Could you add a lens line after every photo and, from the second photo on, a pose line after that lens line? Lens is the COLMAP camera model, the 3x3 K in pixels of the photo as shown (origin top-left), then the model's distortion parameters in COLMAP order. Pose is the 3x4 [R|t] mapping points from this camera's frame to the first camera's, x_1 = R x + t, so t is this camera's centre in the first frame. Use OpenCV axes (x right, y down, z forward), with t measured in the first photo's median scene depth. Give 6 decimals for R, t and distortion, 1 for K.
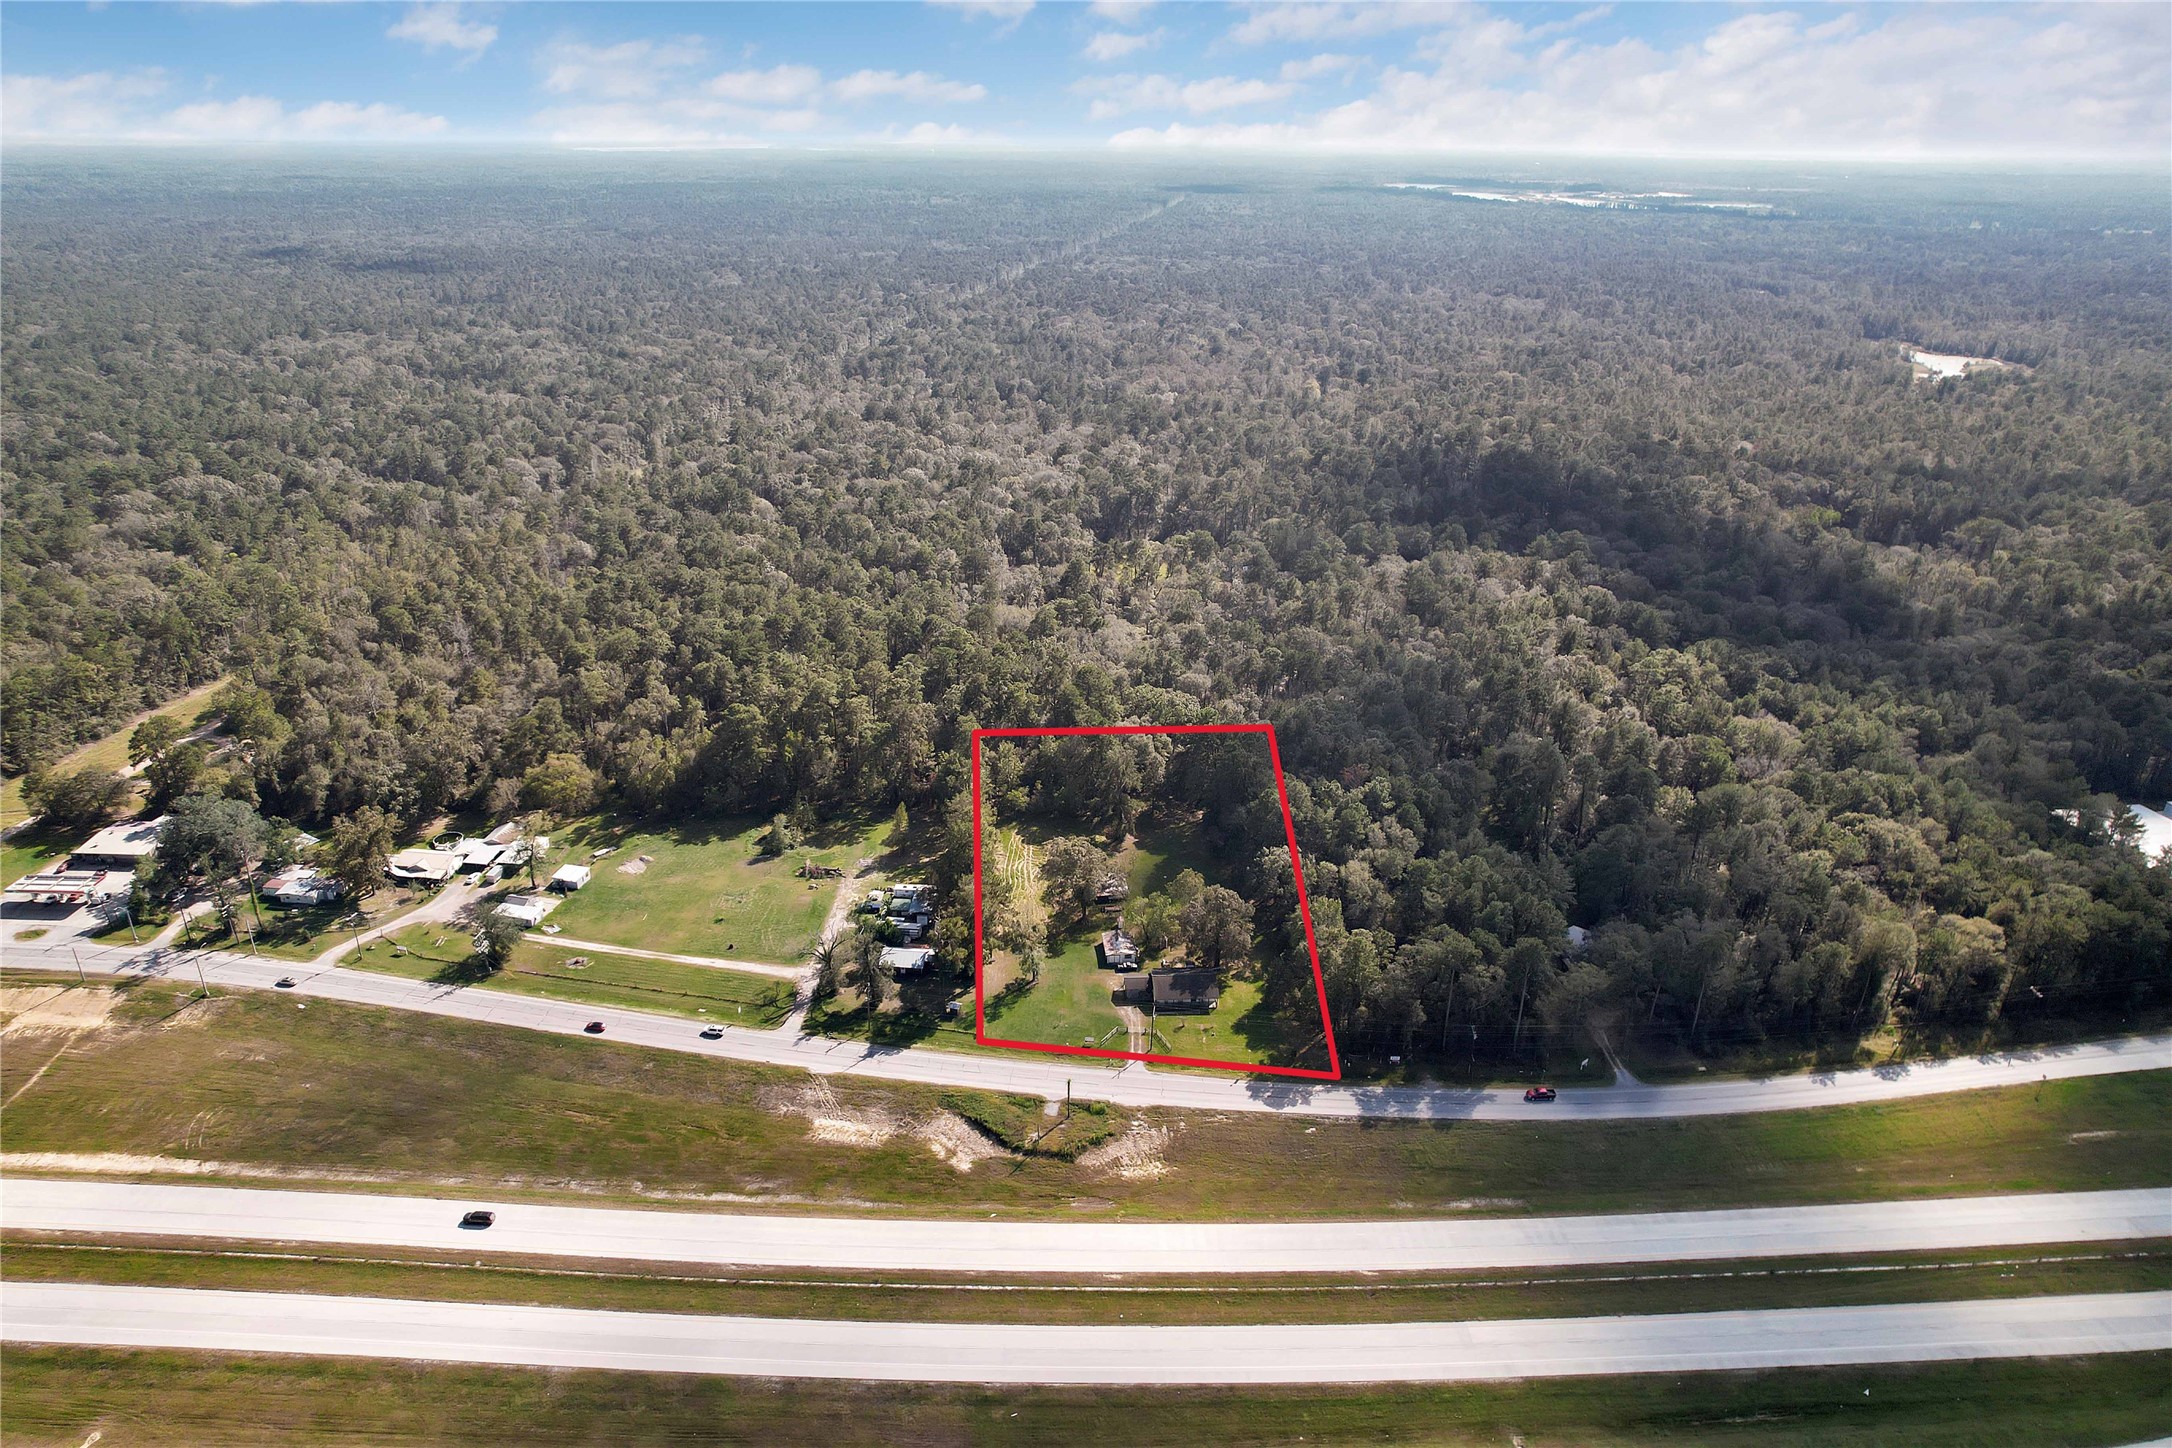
lens RADIAL K [[1374.8, 0, 1083.5], [0, 1374.8, 753.0], [0, 0, 1]] dist [-0.054785, 0.035983]
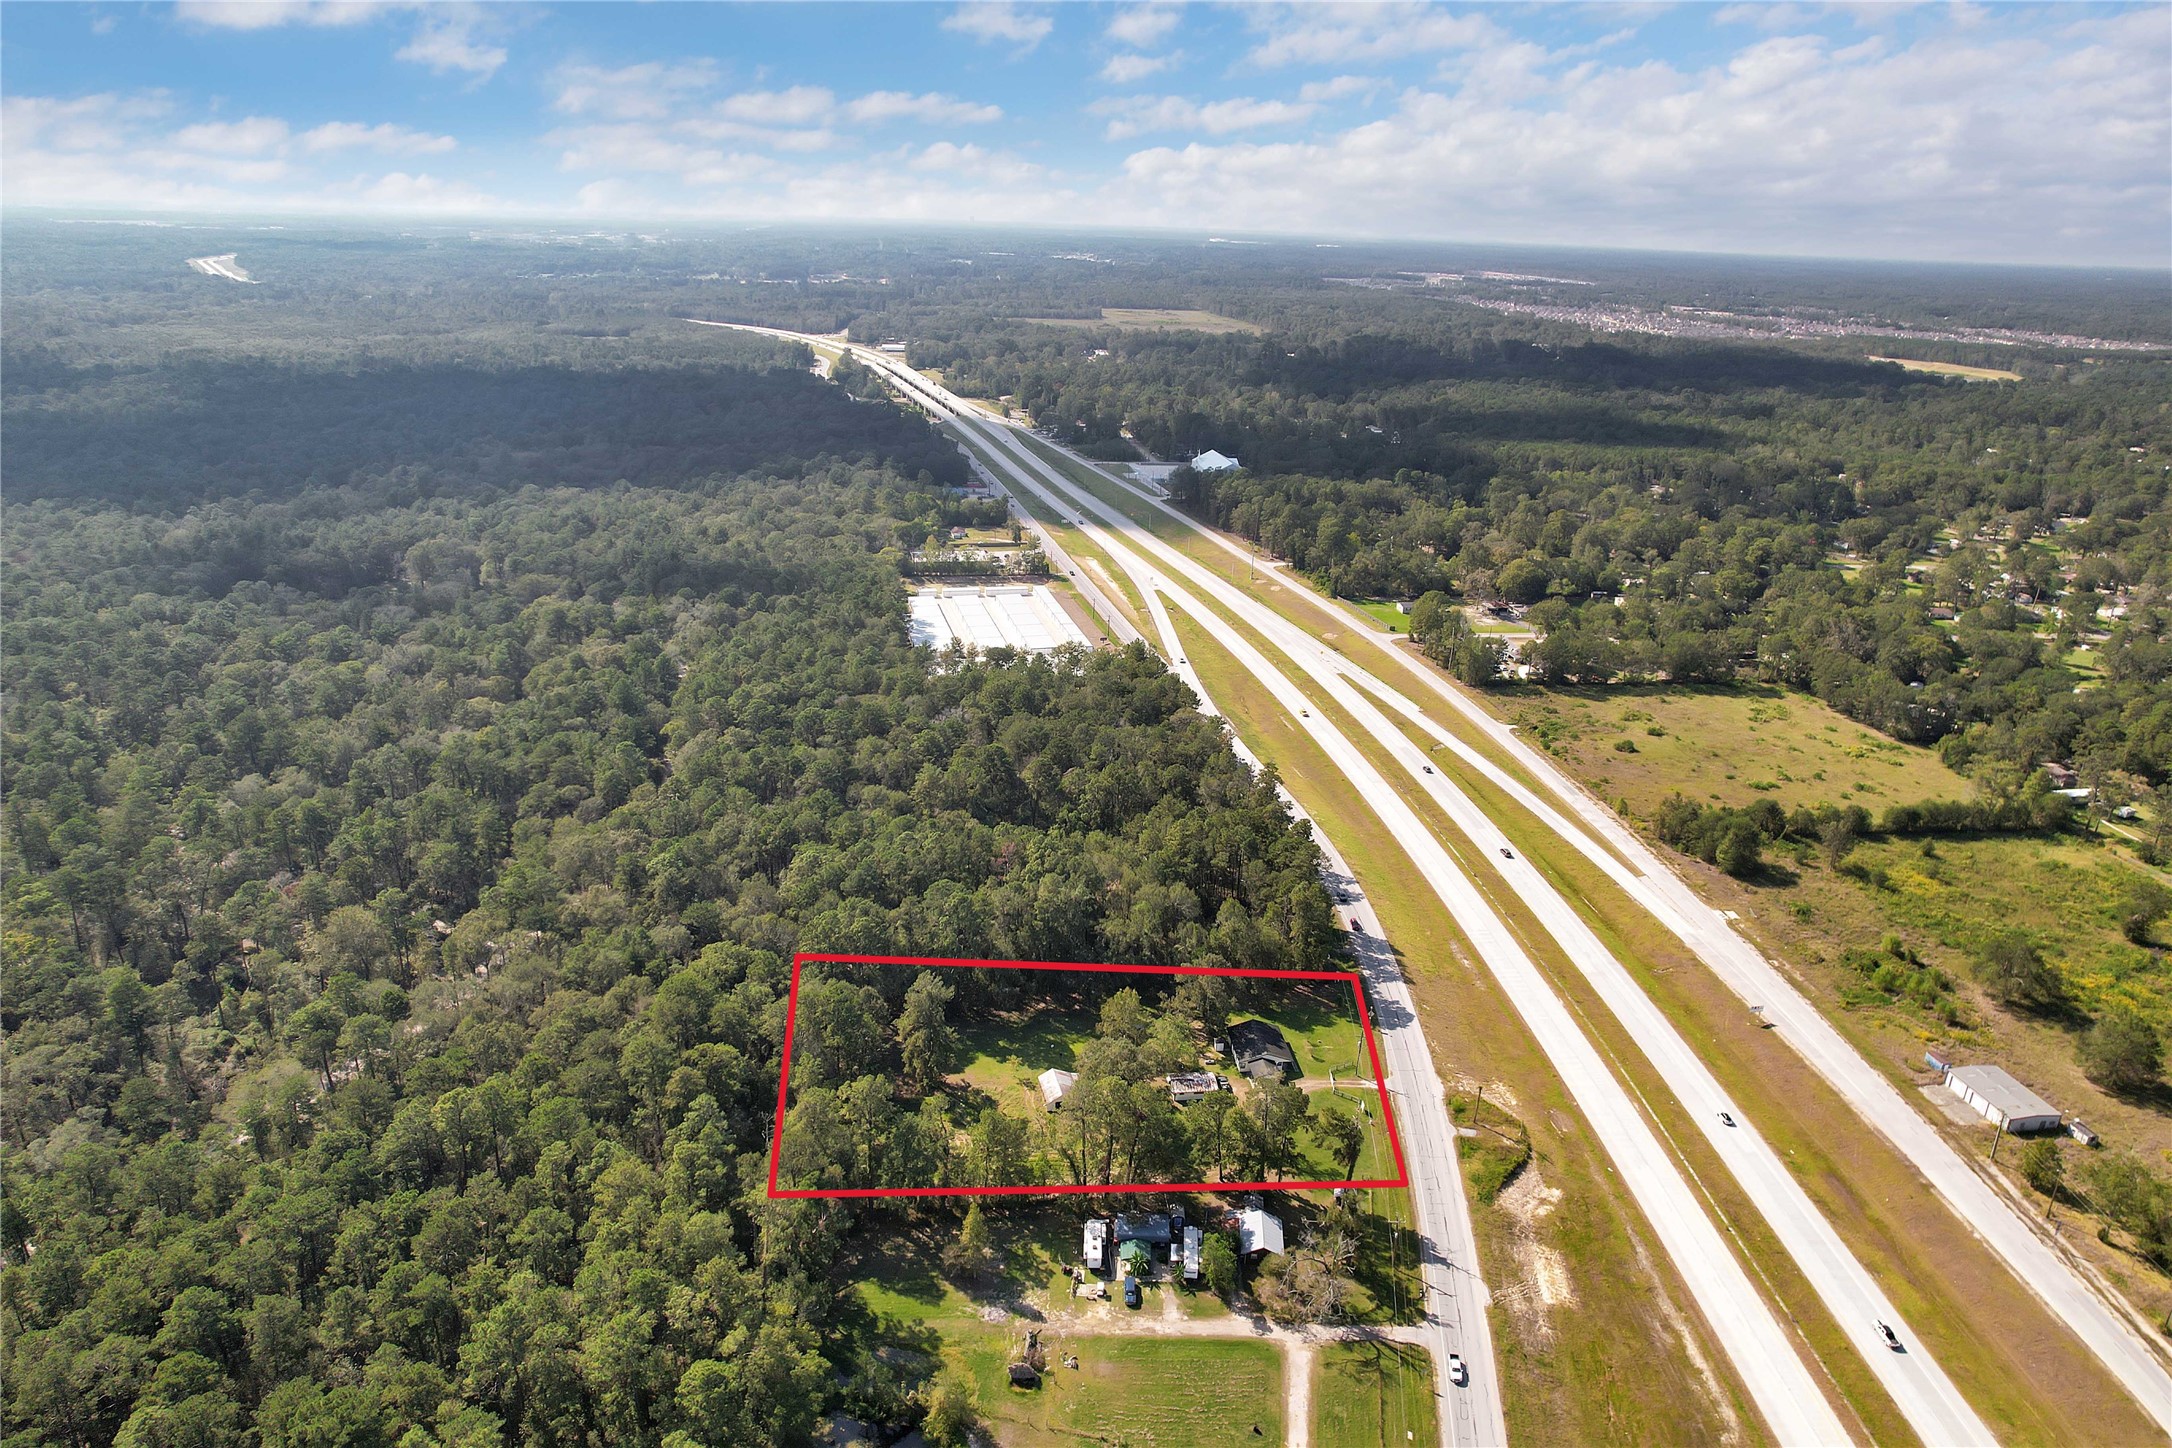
lens RADIAL K [[1374.8, 0, 1083.5], [0, 1374.8, 753.0], [0, 0, 1]] dist [-0.054785, 0.035983]
pose [[-0.040154, -0.373538, 0.926745, -0.888399], [0.385169, 0.850027, 0.359304, -0.490728], [-0.921972, 0.371381, 0.109743, 1.050057]]
